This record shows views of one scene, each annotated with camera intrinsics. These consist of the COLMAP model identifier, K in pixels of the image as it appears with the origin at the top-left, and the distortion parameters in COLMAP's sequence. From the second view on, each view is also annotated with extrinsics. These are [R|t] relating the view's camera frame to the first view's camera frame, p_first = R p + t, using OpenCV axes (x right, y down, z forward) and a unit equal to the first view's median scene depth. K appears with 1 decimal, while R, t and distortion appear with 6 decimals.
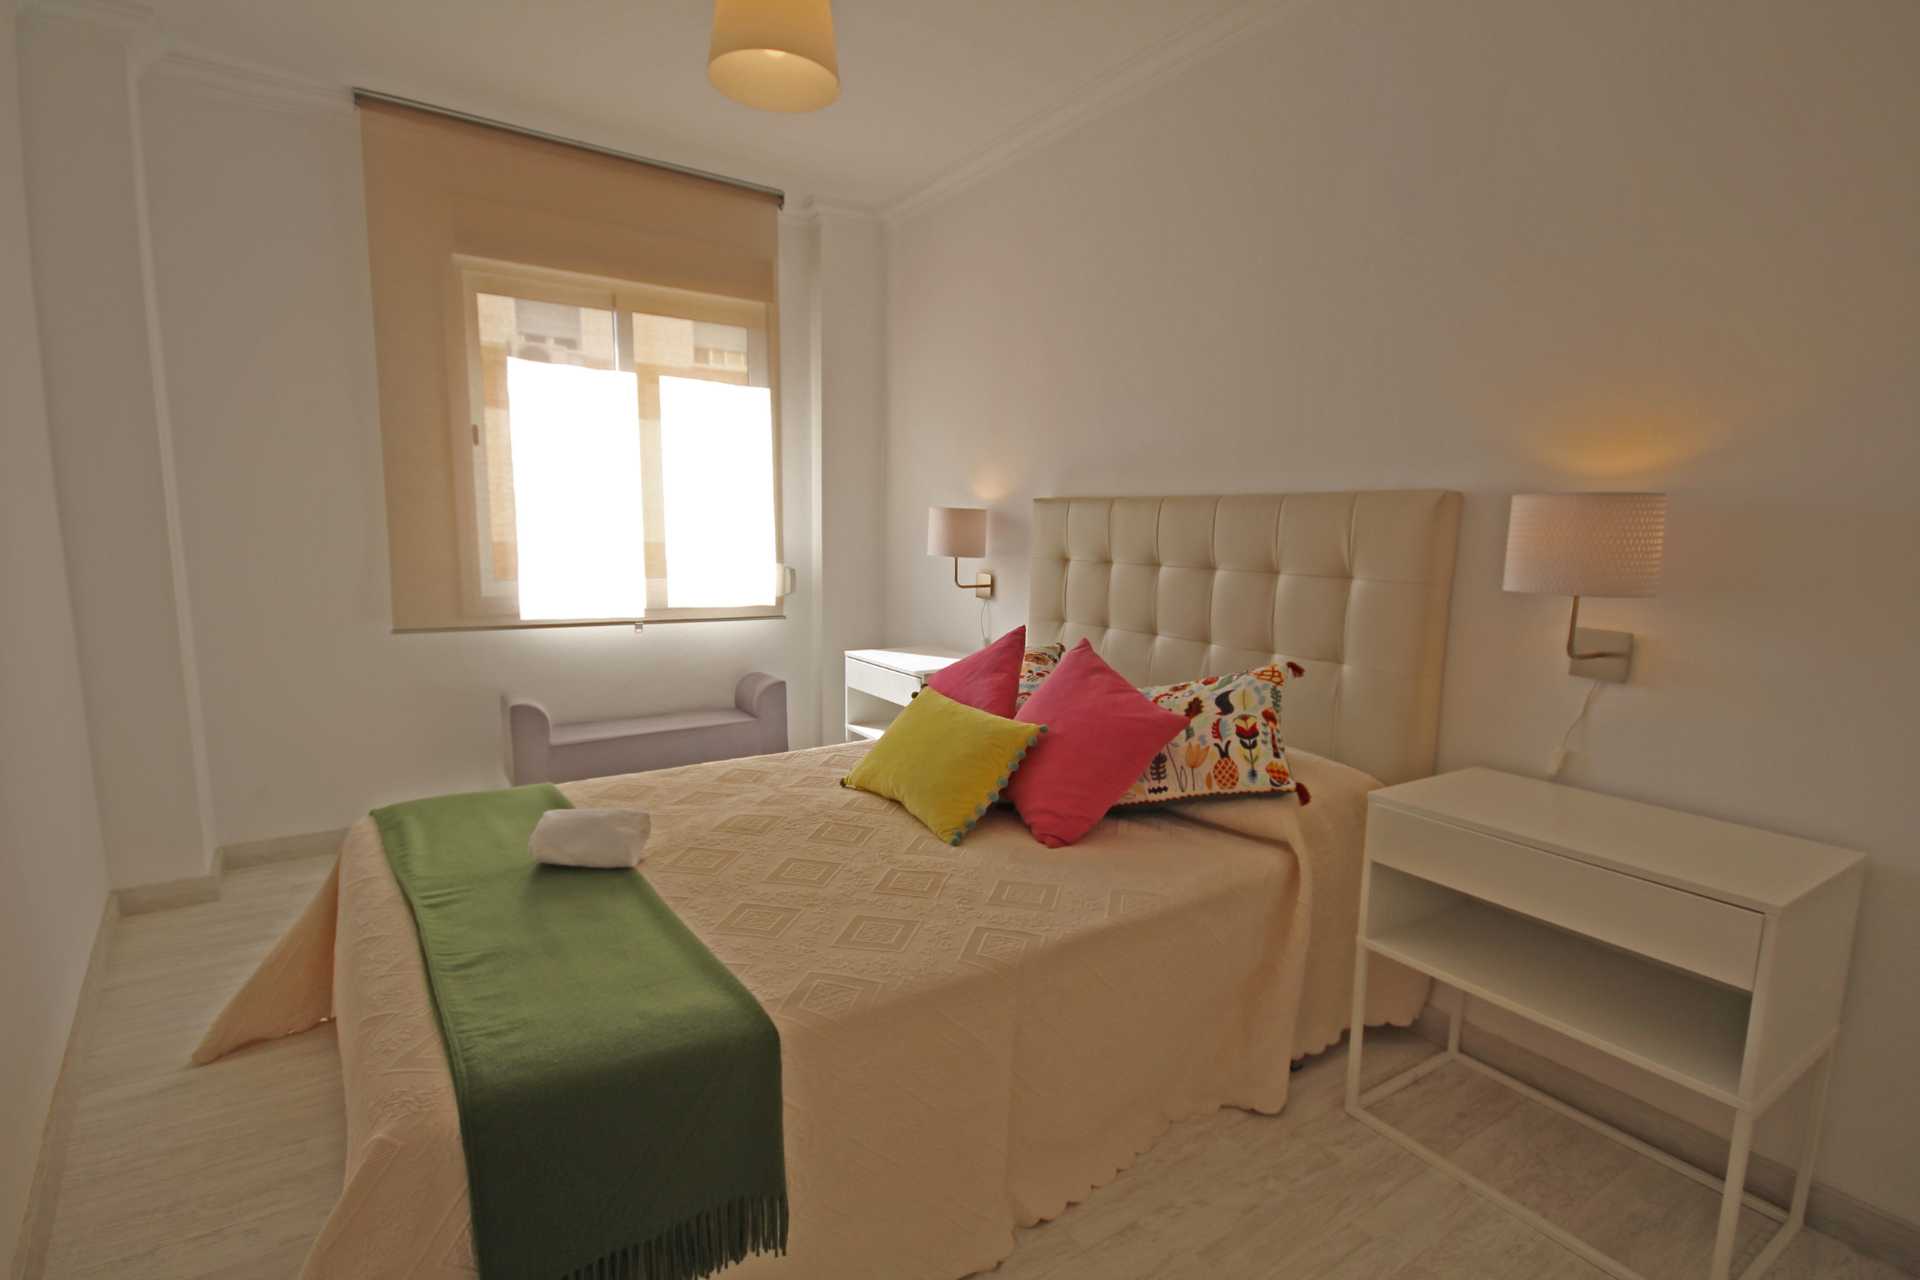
lens RADIAL K [[890.5, 0, 954.4], [0, 890.5, 646.5], [0, 0, 1]] dist [0.004605, -0.004087]
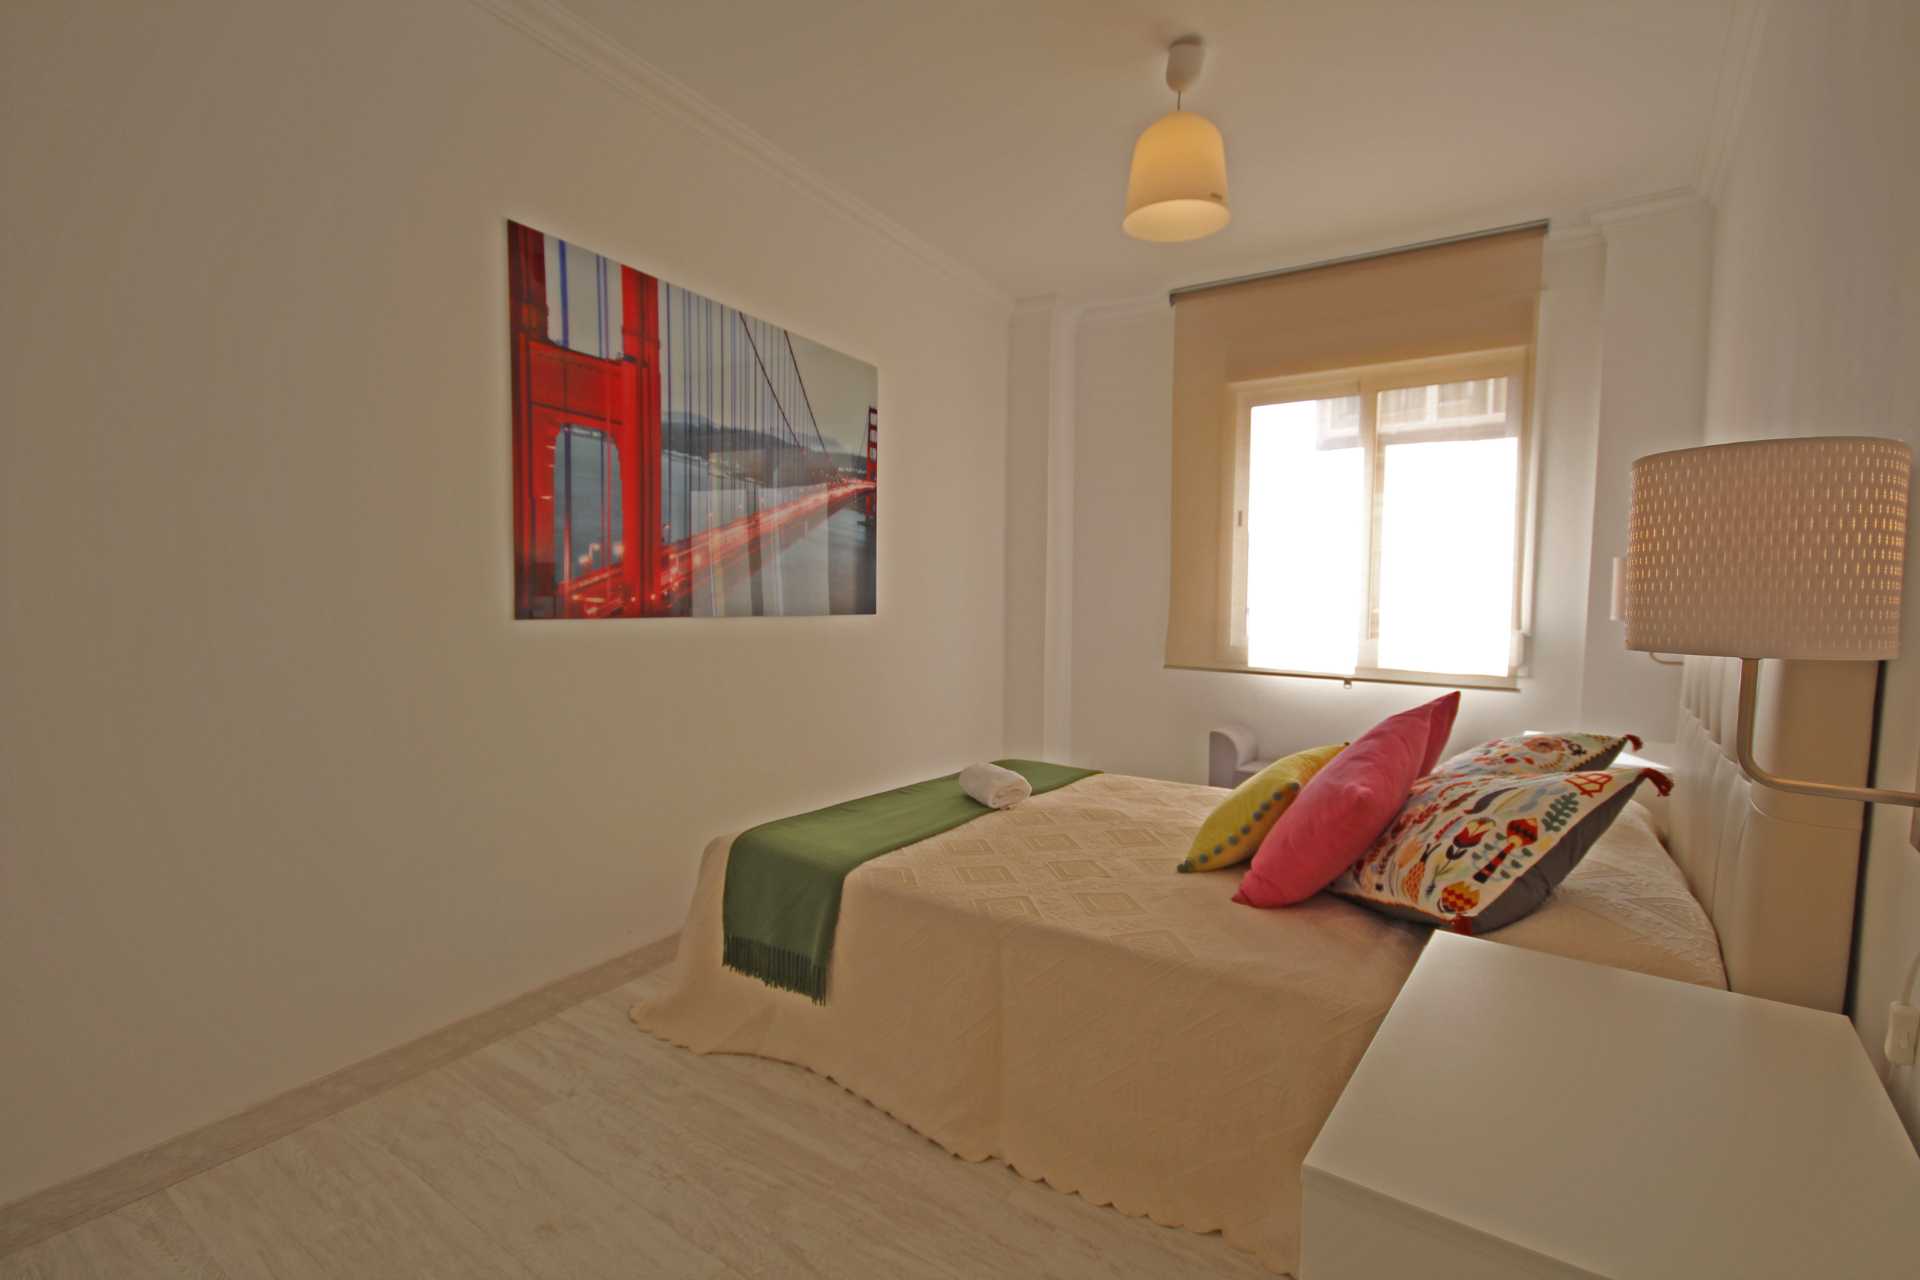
lens RADIAL K [[890.5, 0, 960.0], [0, 890.5, 640.9], [0, 0, 1]] dist [0.004605, -0.004087]
pose [[0.353703, 0.036157, -0.934659, 0.481777], [-0.130211, 0.991426, -0.010923, -0.000601], [0.926250, 0.125566, 0.355378, 0.194418]]
